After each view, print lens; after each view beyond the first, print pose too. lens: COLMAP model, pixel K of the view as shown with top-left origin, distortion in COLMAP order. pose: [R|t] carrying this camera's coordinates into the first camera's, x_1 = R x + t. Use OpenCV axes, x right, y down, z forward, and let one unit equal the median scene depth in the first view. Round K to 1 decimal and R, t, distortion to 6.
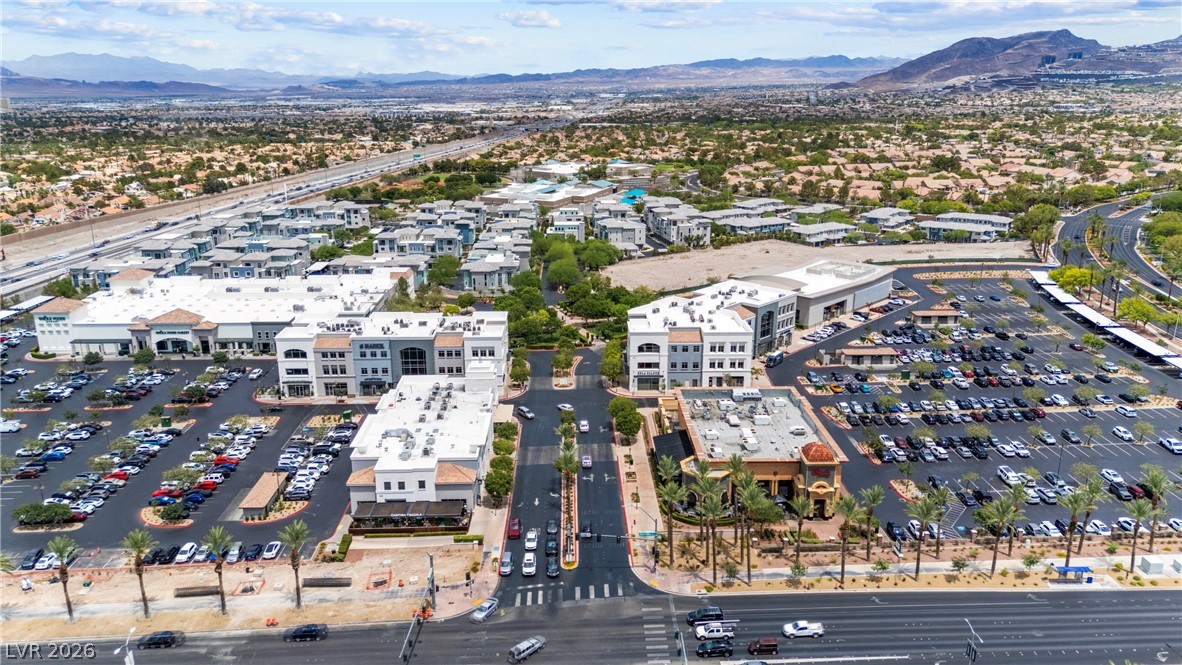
lens RADIAL K [[878.9, 0, 591.0], [0, 878.9, 332.5], [0, 0, 1]] dist [0.087995, -0.090368]
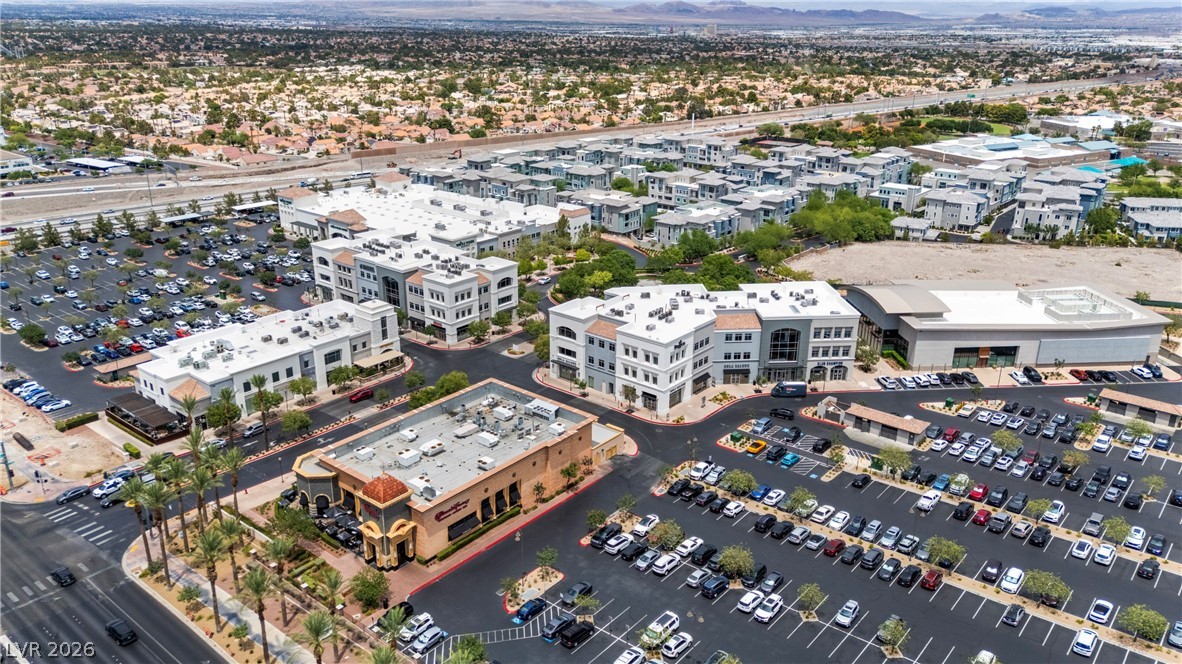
lens RADIAL K [[878.9, 0, 591.0], [0, 878.9, 332.0], [0, 0, 1]] dist [0.087995, -0.090368]
pose [[0.752629, 0.235334, -0.614953, 0.527512], [-0.190973, 0.971822, 0.138174, -0.091178], [0.630142, 0.013446, 0.776363, 0.303287]]
